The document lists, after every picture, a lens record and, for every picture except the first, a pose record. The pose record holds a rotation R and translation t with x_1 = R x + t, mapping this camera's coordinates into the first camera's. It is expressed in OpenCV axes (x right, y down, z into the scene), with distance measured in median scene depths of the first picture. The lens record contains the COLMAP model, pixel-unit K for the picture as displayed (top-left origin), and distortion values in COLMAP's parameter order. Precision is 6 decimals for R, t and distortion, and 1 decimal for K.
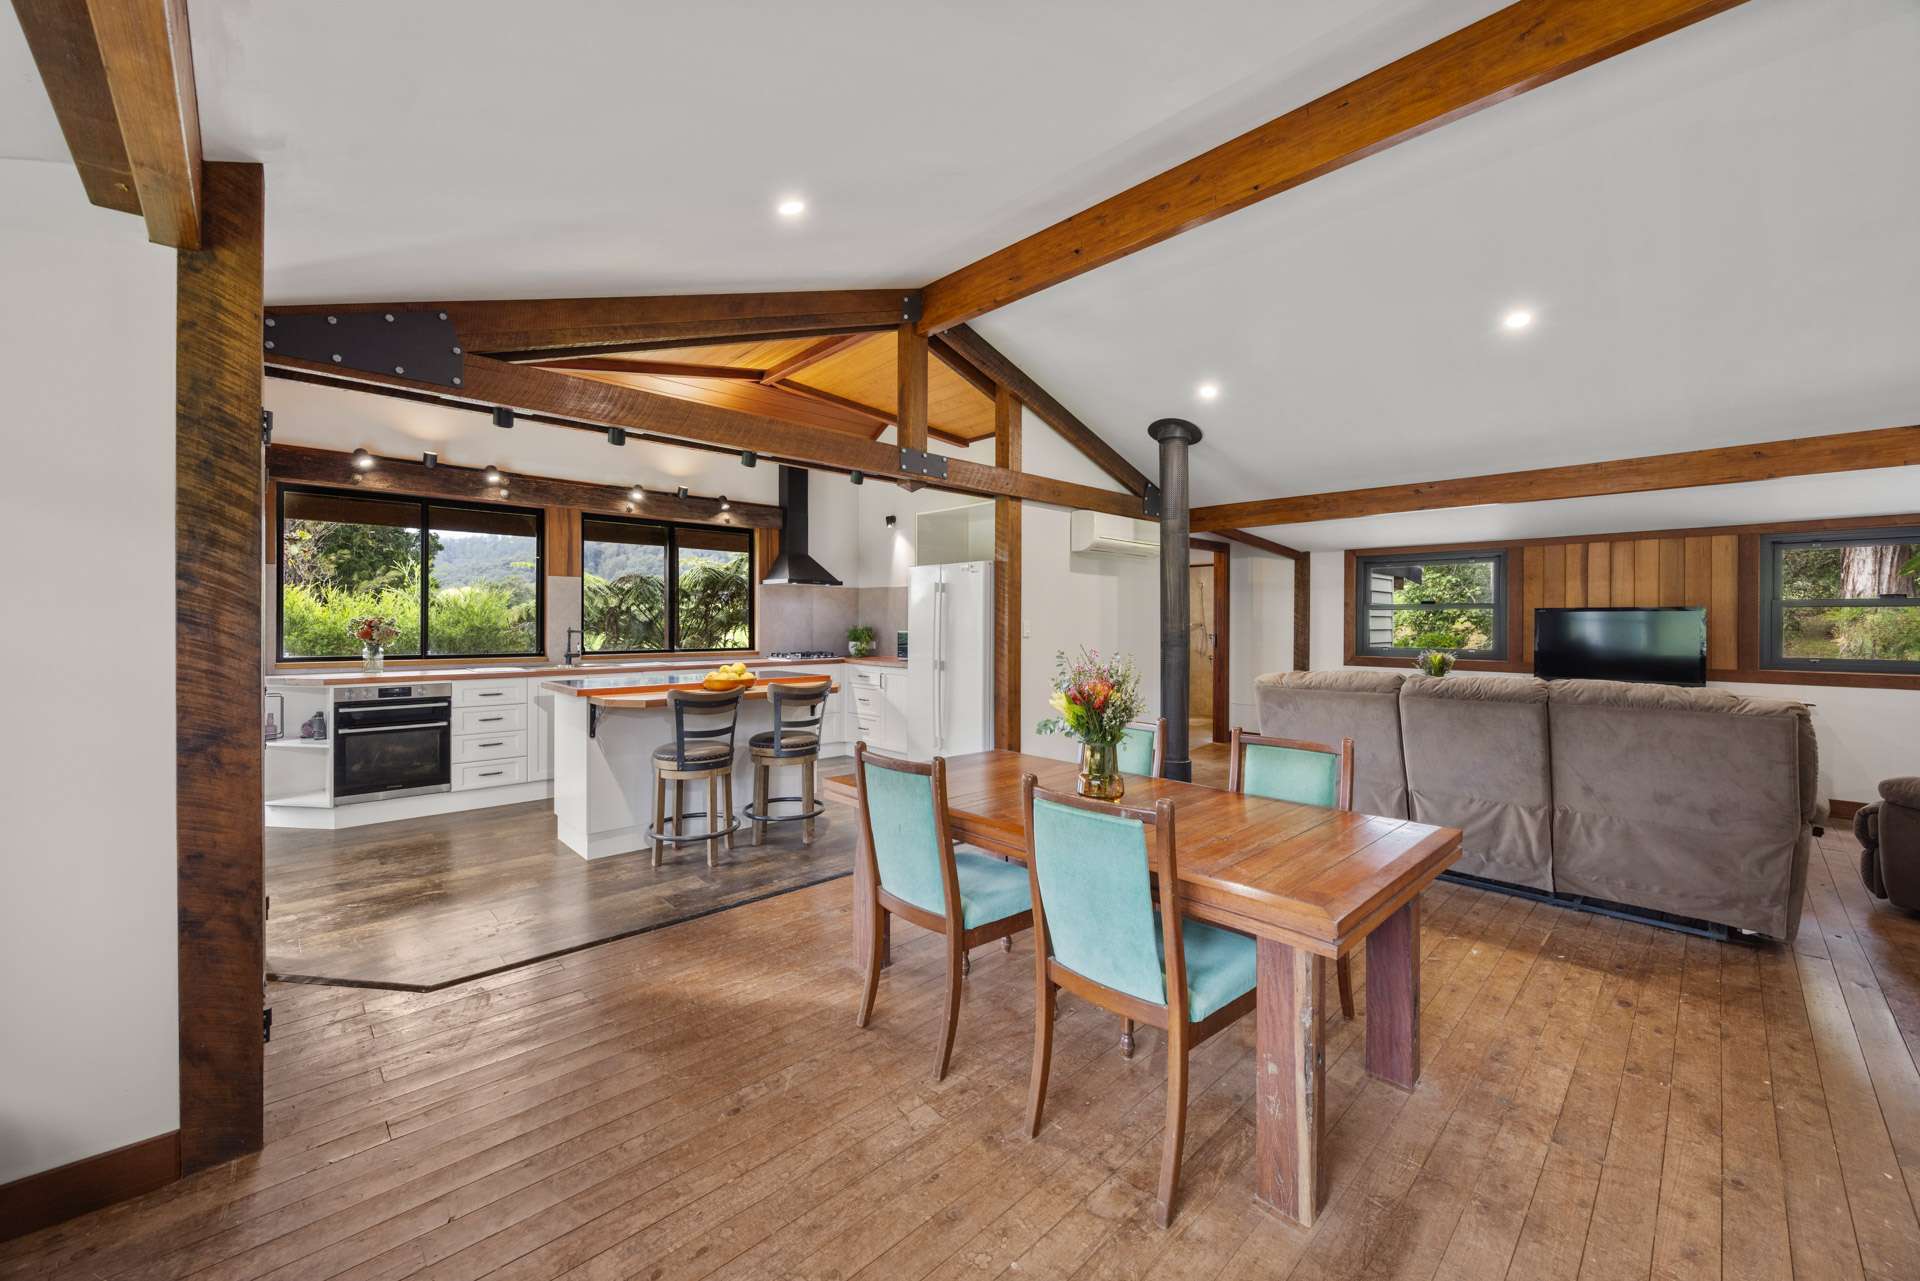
lens RADIAL K [[735.2, 0, 953.7], [0, 735.2, 628.1], [0, 0, 1]] dist [-0.005688, 0.000185]
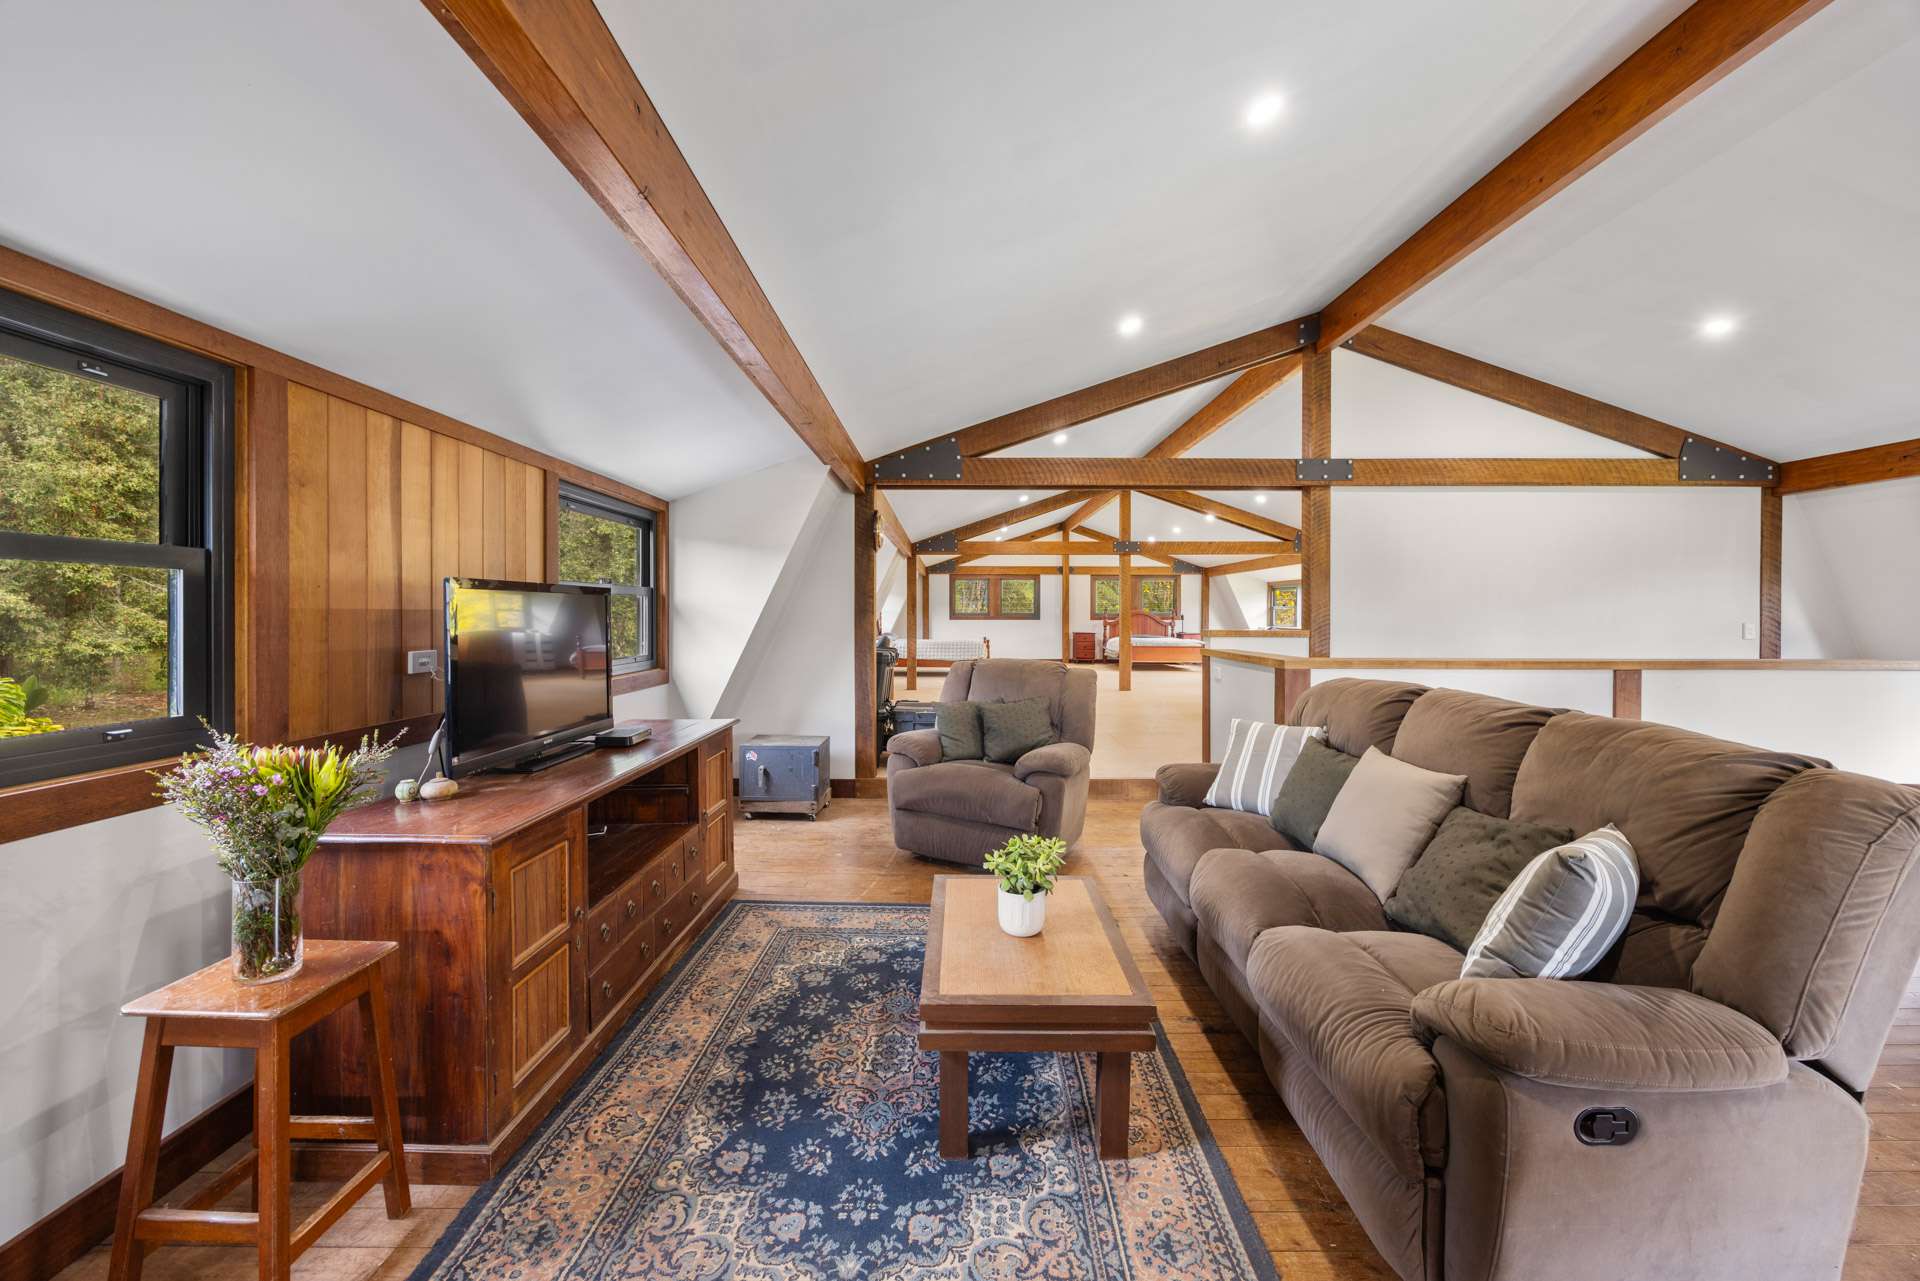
lens RADIAL K [[735.2, 0, 956.9], [0, 735.2, 623.8], [0, 0, 1]] dist [-0.005688, 0.000185]
pose [[-0.717709, -0.013828, 0.696206, 0.370997], [0.002016, 0.999757, 0.021935, -0.011768], [-0.696341, 0.017147, -0.717507, 1.108025]]
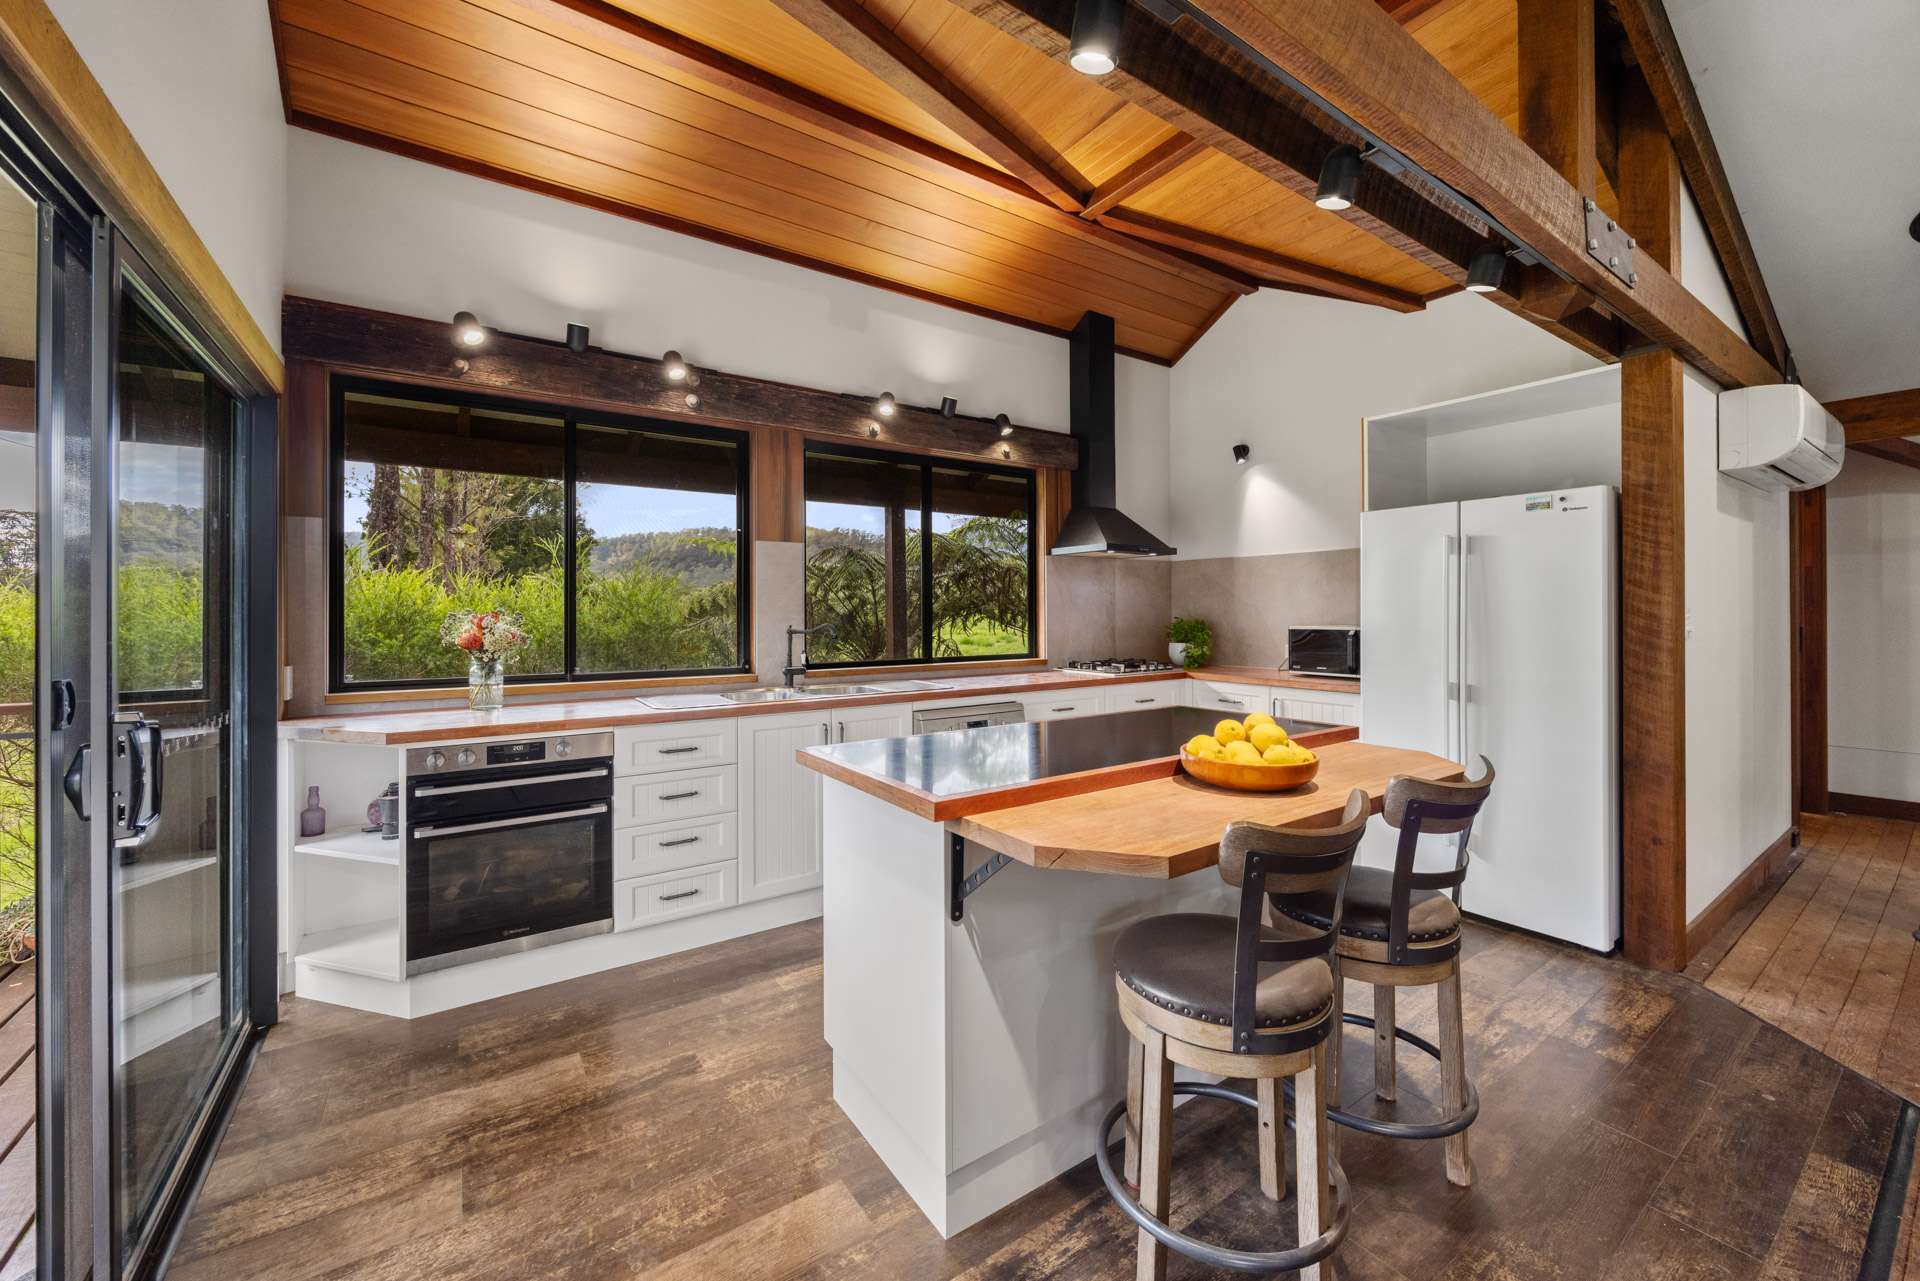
lens RADIAL K [[735.2, 0, 950.5], [0, 735.2, 613.3], [0, 0, 1]] dist [-0.005688, 0.000185]
pose [[0.986948, -0.008016, -0.160841, -0.307073], [0.006857, 0.999946, -0.007762, -0.005087], [0.160894, 0.006558, 0.986950, 0.440623]]
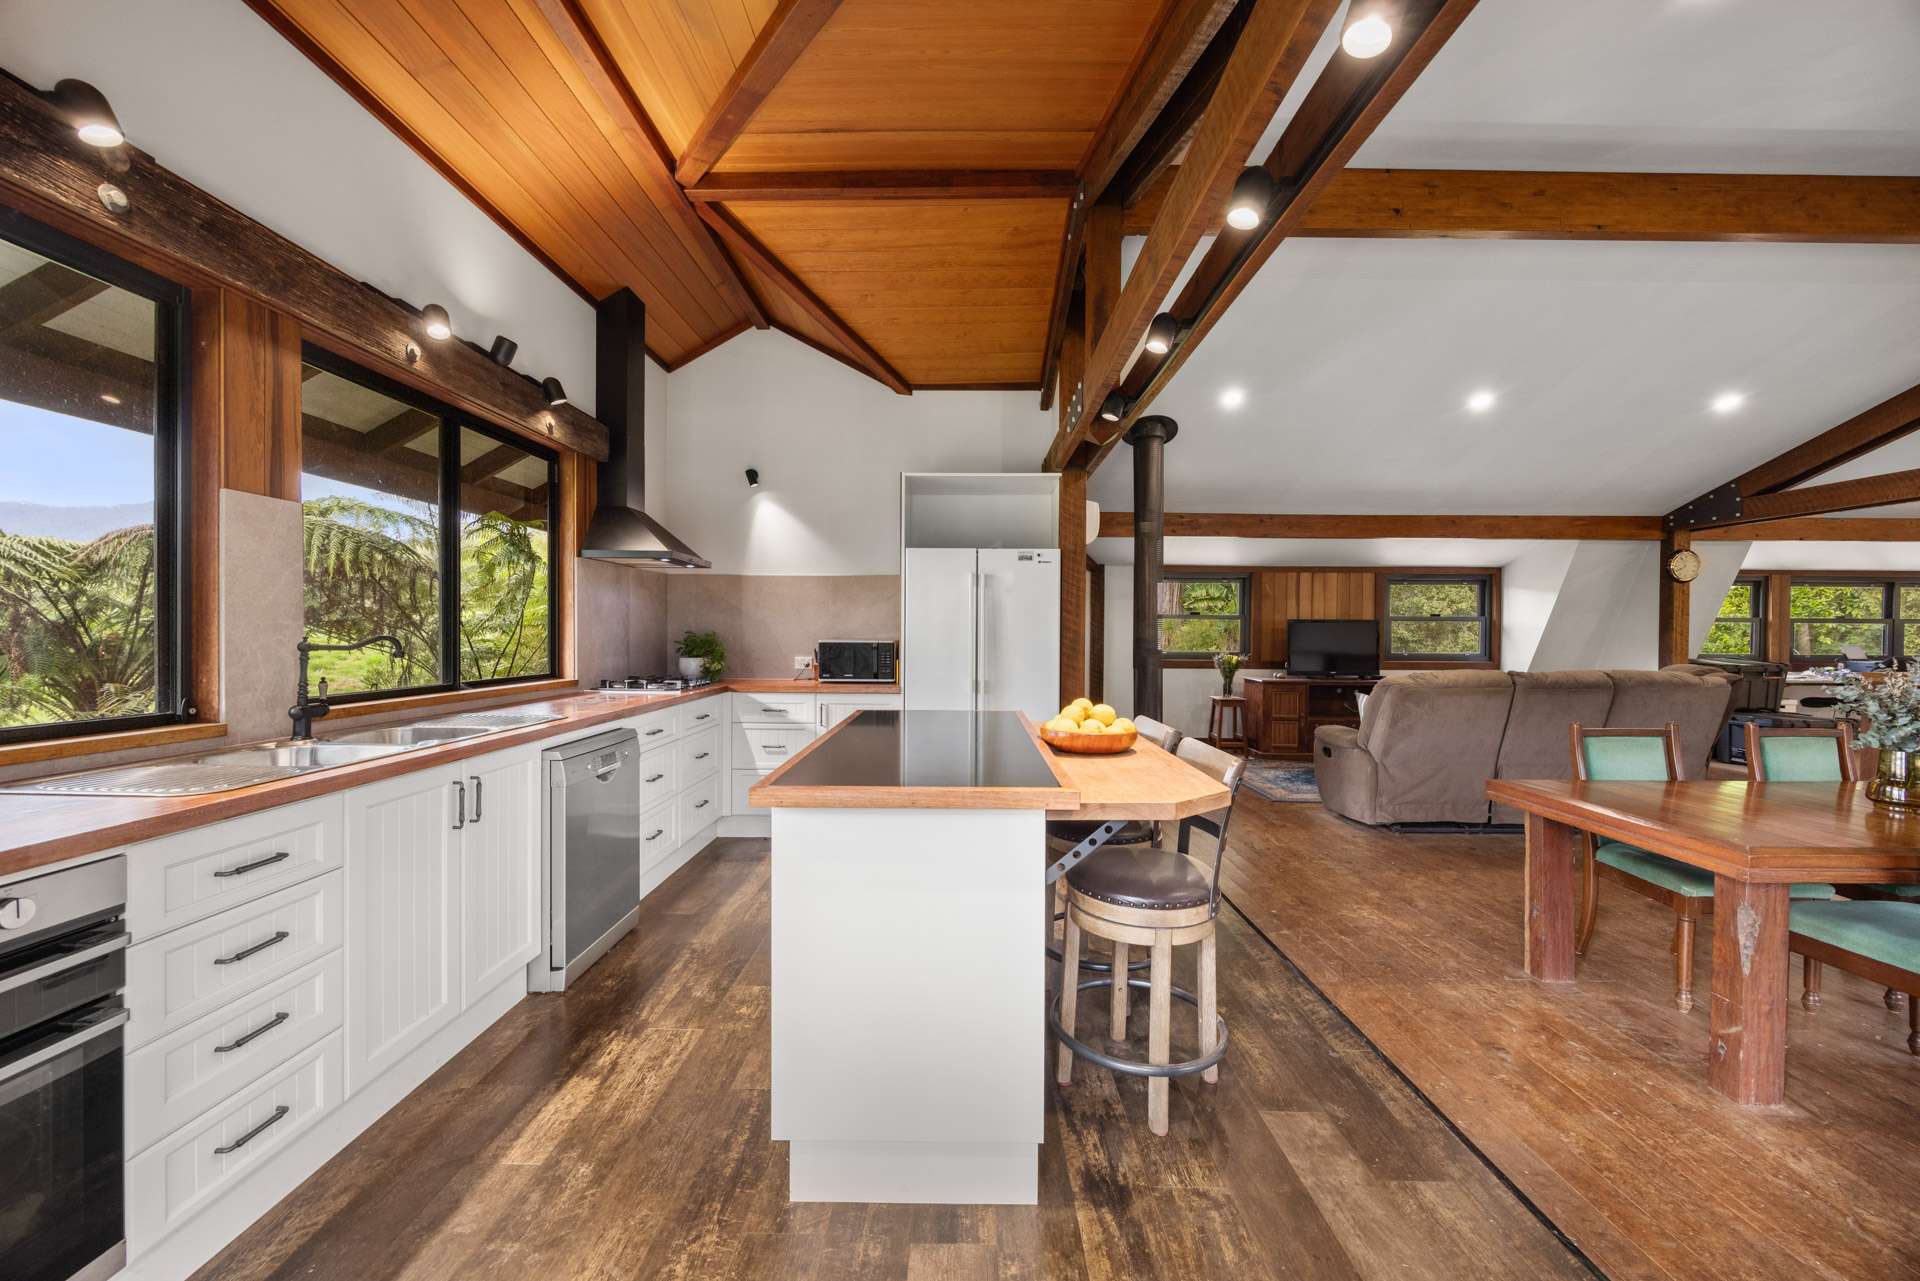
lens RADIAL K [[735.2, 0, 952.0], [0, 735.2, 637.4], [0, 0, 1]] dist [-0.005688, 0.000185]
pose [[0.693913, -0.004261, 0.720046, -0.583162], [0.003240, 0.999991, 0.002794, -0.000459], [-0.720051, 0.000394, 0.693921, 0.531666]]
